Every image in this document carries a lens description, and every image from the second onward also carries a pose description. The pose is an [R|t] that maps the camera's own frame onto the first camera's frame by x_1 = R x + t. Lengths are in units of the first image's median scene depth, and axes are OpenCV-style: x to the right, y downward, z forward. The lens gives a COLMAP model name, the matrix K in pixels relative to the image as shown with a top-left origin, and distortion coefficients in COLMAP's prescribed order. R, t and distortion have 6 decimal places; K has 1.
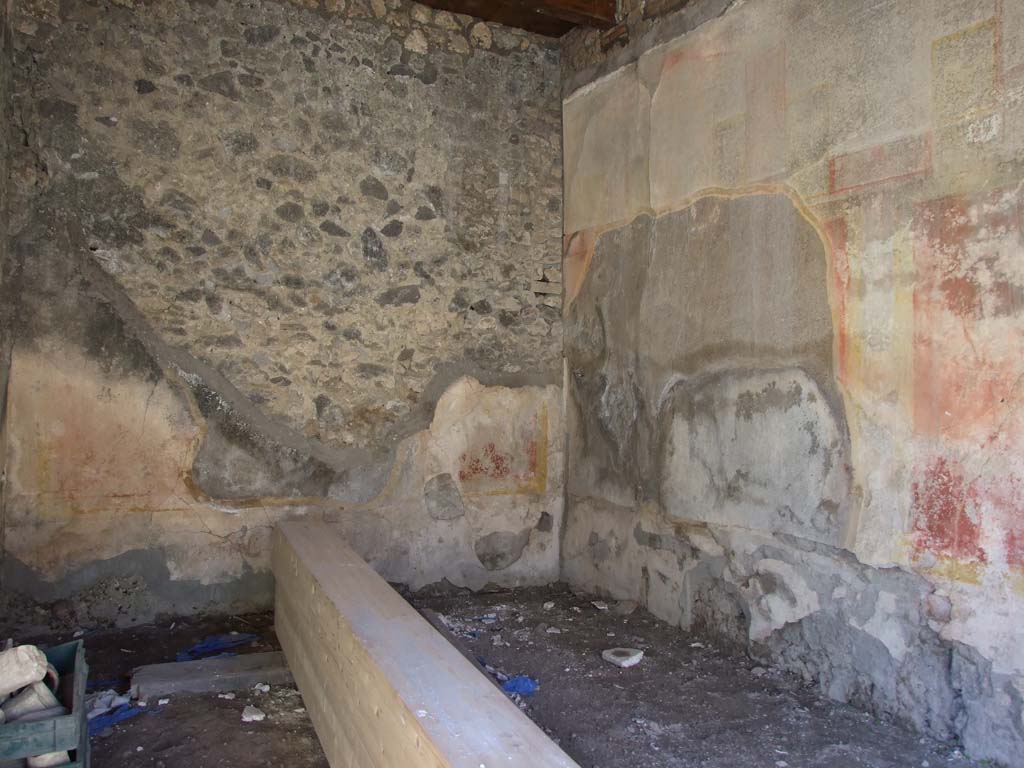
lens RADIAL K [[823.2, 0, 513.4], [0, 823.2, 374.2], [0, 0, 1]] dist [-0.059687, 0.059305]
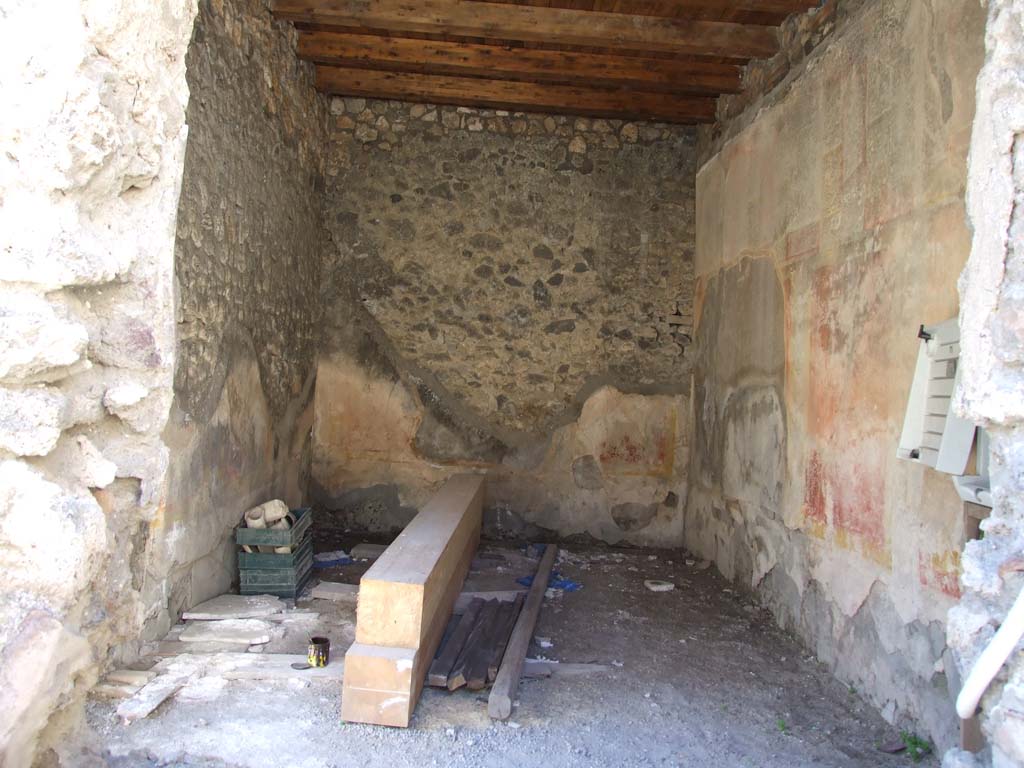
lens RADIAL K [[823.2, 0, 508.8], [0, 823.2, 380.9], [0, 0, 1]] dist [-0.059687, 0.059305]
pose [[0.900341, 0.031038, -0.434076, 0.444123], [-0.033377, 0.999440, 0.002235, -0.003055], [0.433903, 0.012476, 0.900873, -0.346969]]
